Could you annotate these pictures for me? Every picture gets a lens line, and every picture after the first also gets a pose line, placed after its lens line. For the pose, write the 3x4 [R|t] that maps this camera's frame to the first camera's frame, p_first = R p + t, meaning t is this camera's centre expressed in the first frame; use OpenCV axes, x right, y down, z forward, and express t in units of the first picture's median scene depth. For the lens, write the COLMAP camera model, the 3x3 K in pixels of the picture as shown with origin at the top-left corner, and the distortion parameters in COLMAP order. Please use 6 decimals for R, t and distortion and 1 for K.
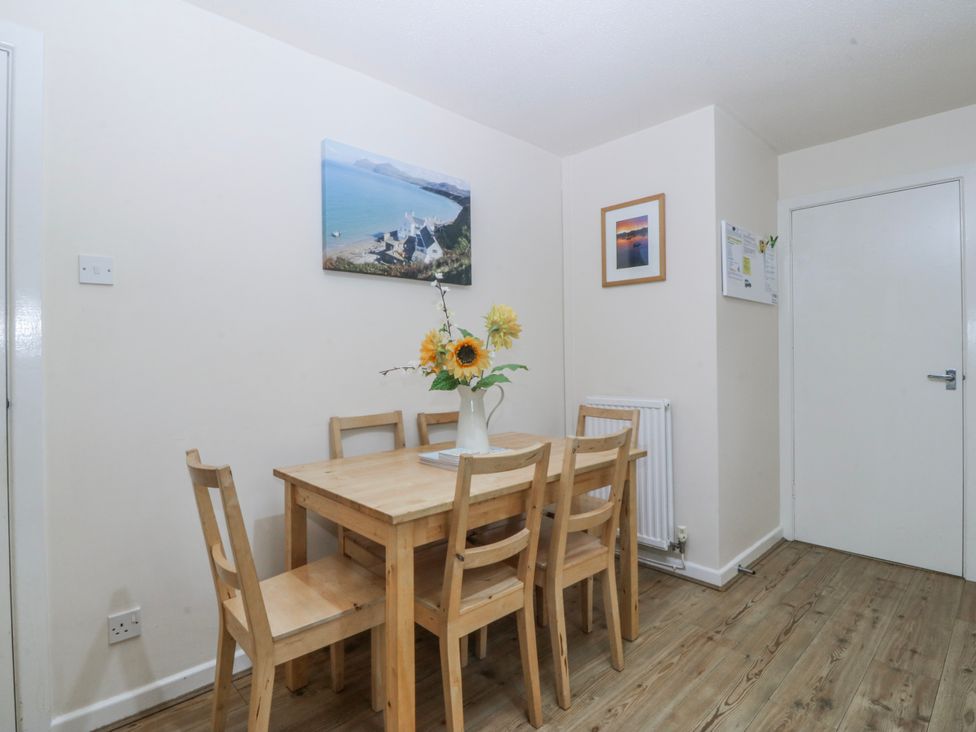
lens RADIAL K [[510.0, 0, 486.3], [0, 510.0, 361.6], [0, 0, 1]] dist [-0.005659, -0.000406]
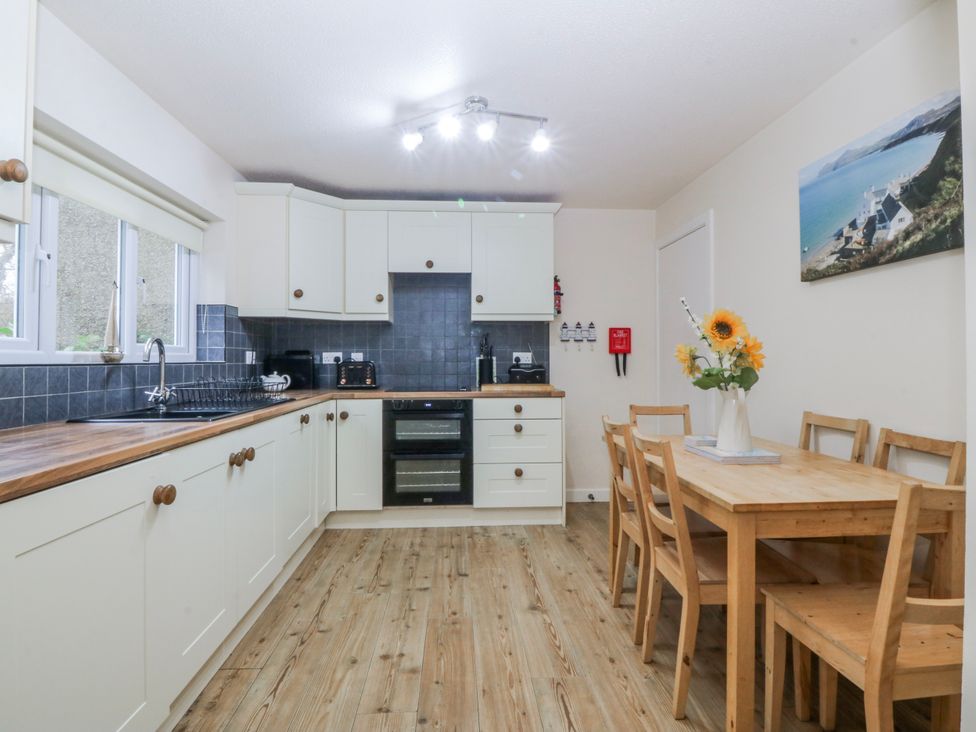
lens RADIAL K [[510.0, 0, 484.1], [0, 510.0, 359.8], [0, 0, 1]] dist [-0.005659, -0.000406]
pose [[-0.643204, 0.009872, -0.765631, 0.898234], [-0.001639, 0.999897, 0.014270, -0.018987], [0.765693, 0.010434, -0.643121, 1.037867]]
